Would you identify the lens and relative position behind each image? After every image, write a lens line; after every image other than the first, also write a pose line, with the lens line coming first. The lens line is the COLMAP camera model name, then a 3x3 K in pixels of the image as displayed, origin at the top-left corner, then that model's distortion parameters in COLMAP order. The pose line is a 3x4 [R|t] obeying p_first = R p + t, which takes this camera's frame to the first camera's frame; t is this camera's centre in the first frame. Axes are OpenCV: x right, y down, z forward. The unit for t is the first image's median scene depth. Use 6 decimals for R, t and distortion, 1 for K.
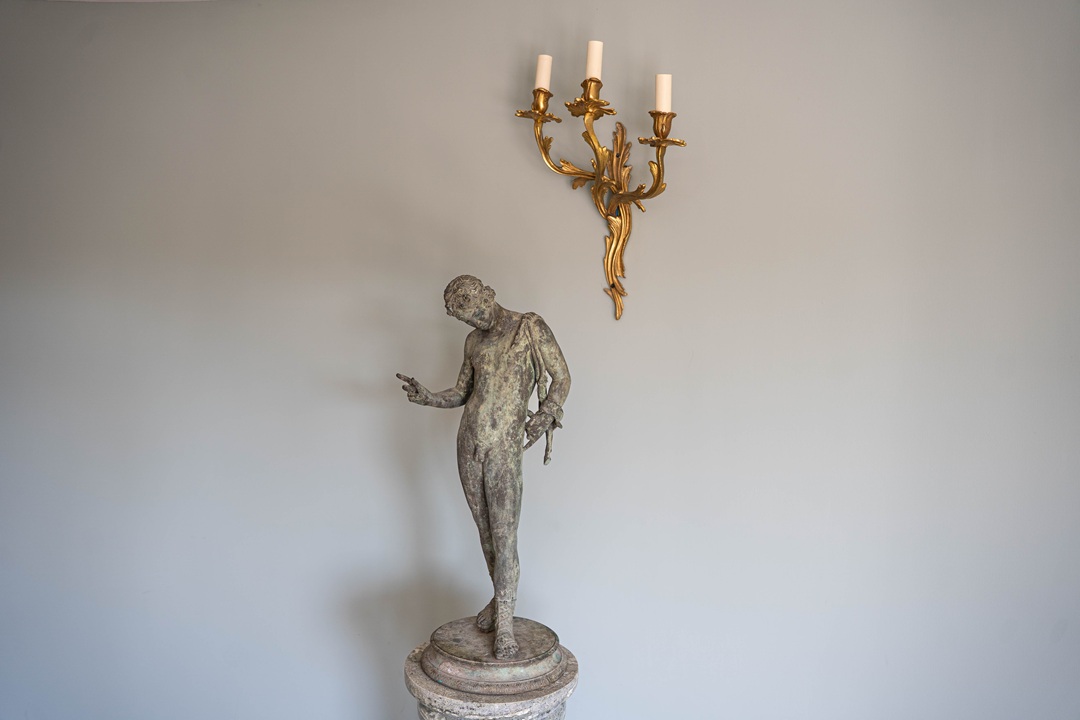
lens RADIAL K [[912.7, 0, 545.1], [0, 912.7, 362.2], [0, 0, 1]] dist [-0.169362, 0.010002]
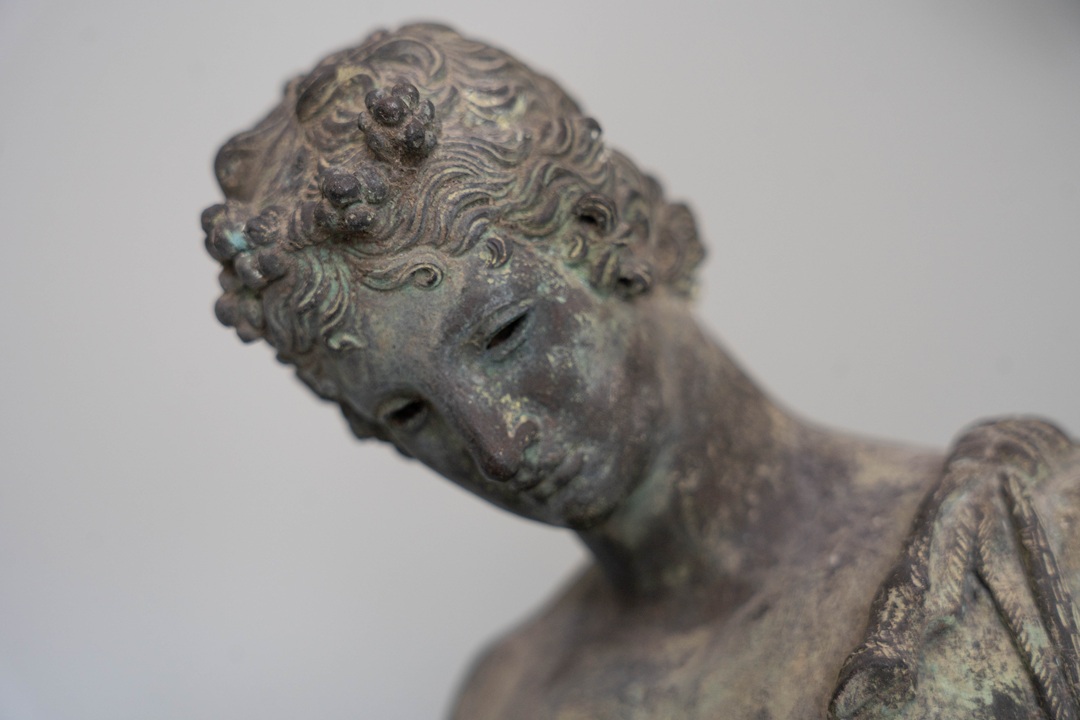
lens RADIAL K [[1726.4, 0, 538.6], [0, 1726.4, 366.6], [0, 0, 1]] dist [0.202940, 0.000000]
pose [[0.977034, 0.020362, -0.212109, -0.028585], [-0.102275, 0.918080, -0.382975, 0.023433], [0.186935, 0.395873, 0.899077, 0.801150]]
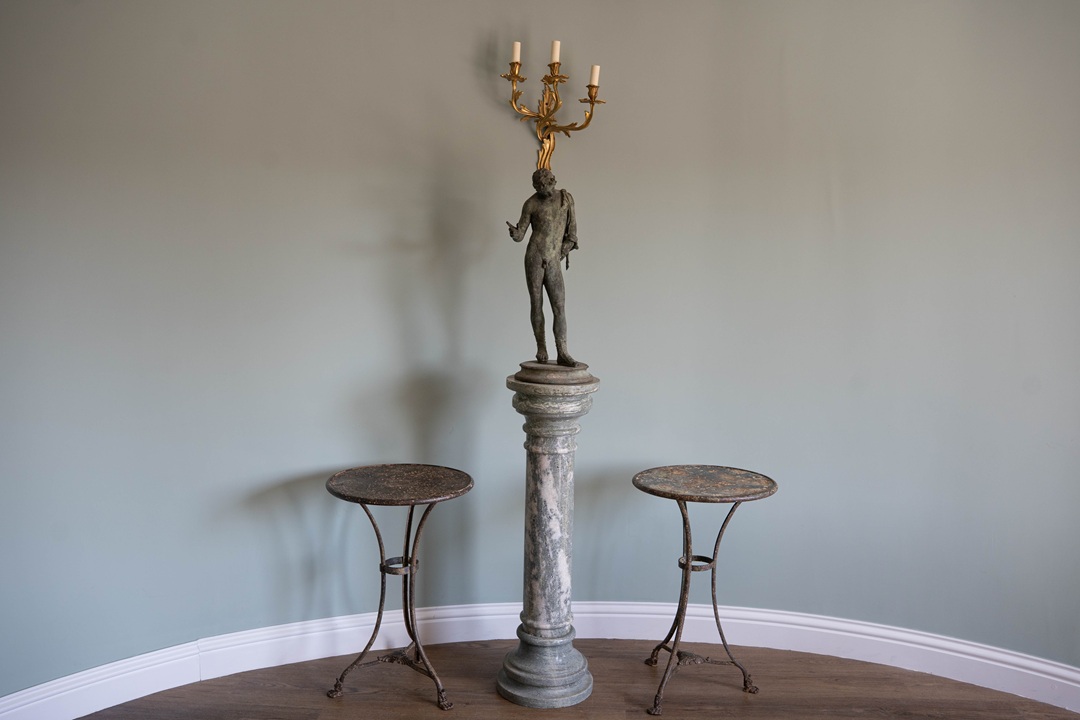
lens RADIAL K [[1003.8, 0, 538.2], [0, 1003.8, 356.2], [0, 0, 1]] dist [-0.110261, 0.000000]
pose [[0.785255, -0.084604, 0.613365, -1.366374], [0.052793, 0.996162, 0.069816, 0.144993], [-0.616918, -0.022442, 0.786708, -0.619364]]
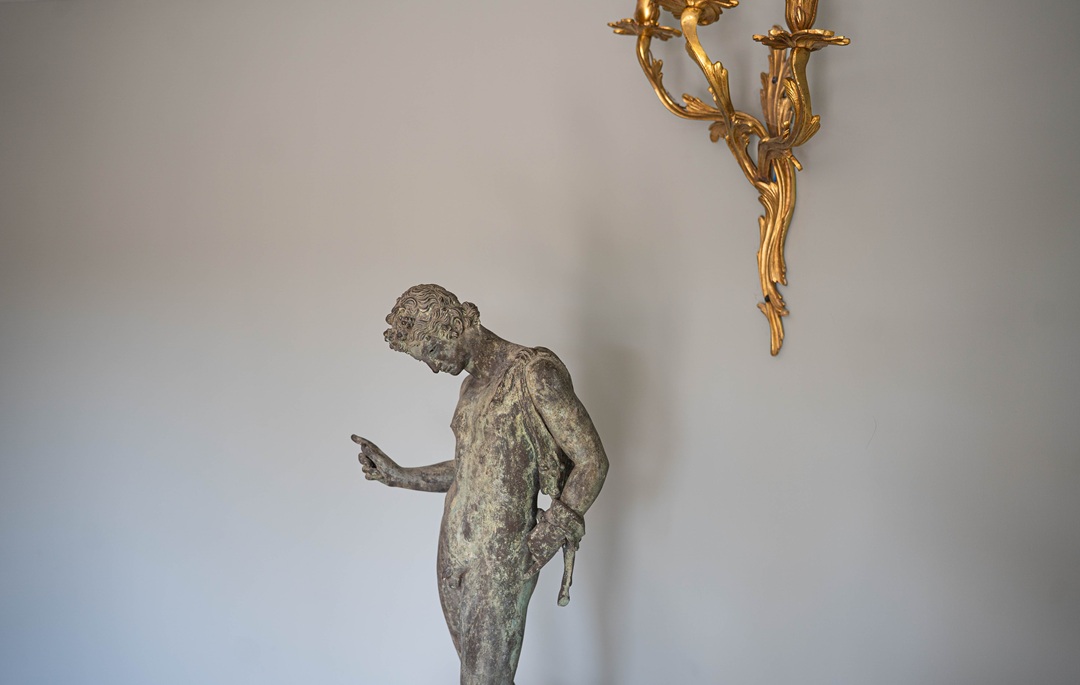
lens RADIAL K [[936.4, 0, 541.0], [0, 936.4, 333.1], [0, 0, 1]] dist [-0.175366, 0.006872]
pose [[0.888809, 0.021430, -0.457777, 0.262079], [-0.035778, 0.999102, -0.022695, -0.050132], [0.456879, 0.036550, 0.888777, 0.467822]]
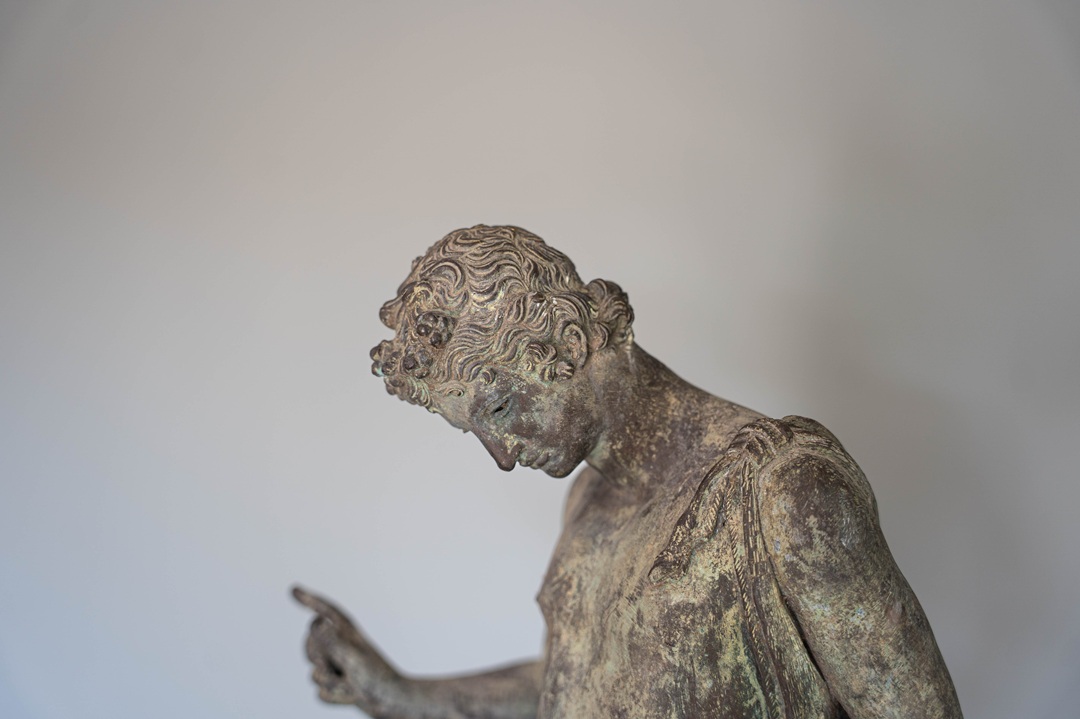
lens RADIAL K [[1302.7, 0, 534.3], [0, 1302.7, 367.6], [0, 0, 1]] dist [-0.009150, 0.000000]
pose [[0.836396, 0.098769, -0.539154, 0.095883], [-0.096236, 0.994813, 0.032949, -0.070352], [0.539611, 0.024328, 0.841563, 0.717123]]
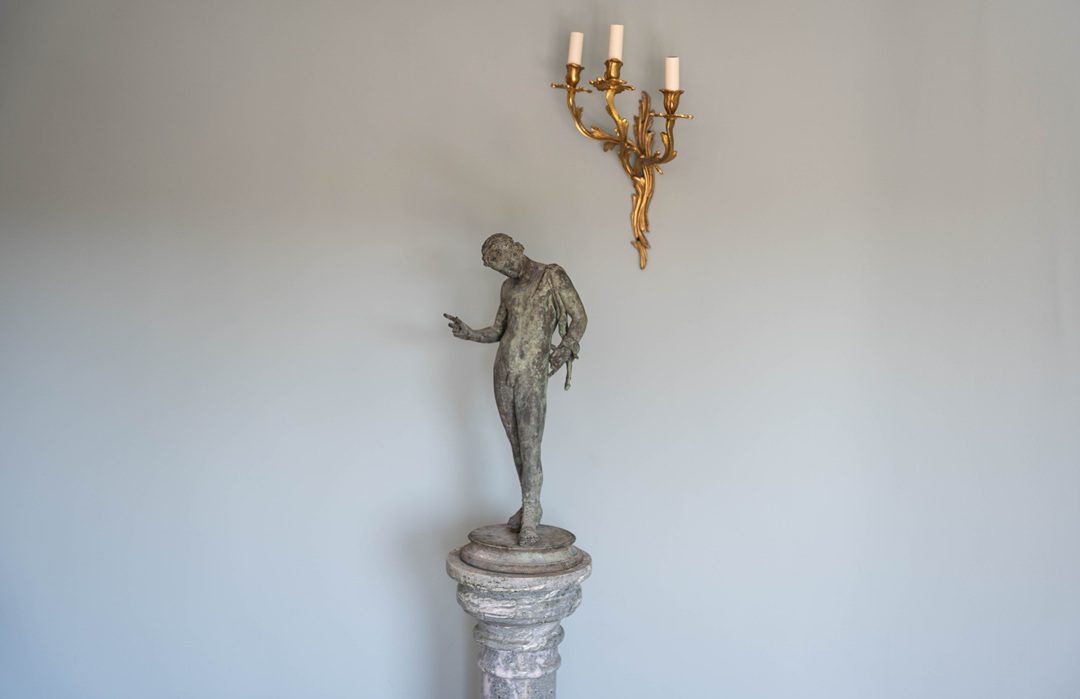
lens RADIAL K [[1398.5, 0, 557.2], [0, 1398.5, 322.0], [0, 0, 1]] dist [0.010809, 0.000000]
pose [[0.994420, 0.005936, -0.105330, 0.186511], [-0.006367, 0.999973, -0.003758, 0.030165], [0.105305, 0.004408, 0.994430, -0.855143]]
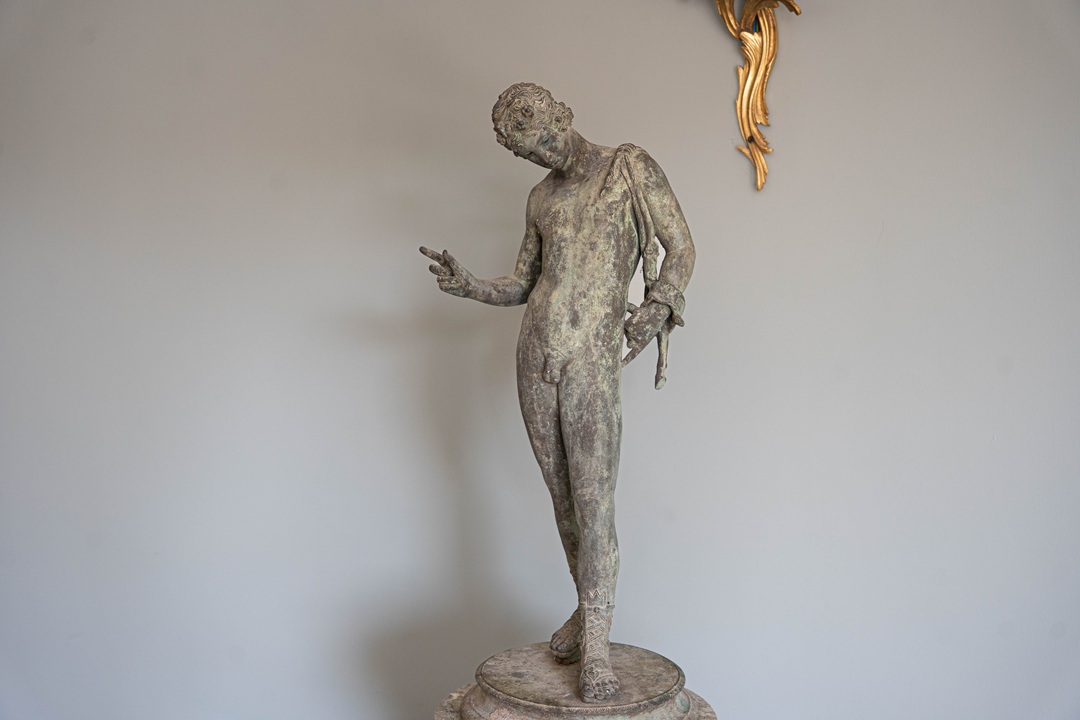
lens RADIAL K [[1116.4, 0, 538.2], [0, 1116.4, 355.0], [0, 0, 1]] dist [-0.084602, 0.000000]
pose [[0.996418, -0.018396, -0.082539, -0.018031], [0.014851, 0.998949, -0.043355, 0.123746], [0.083249, 0.041973, 0.995644, 0.233722]]
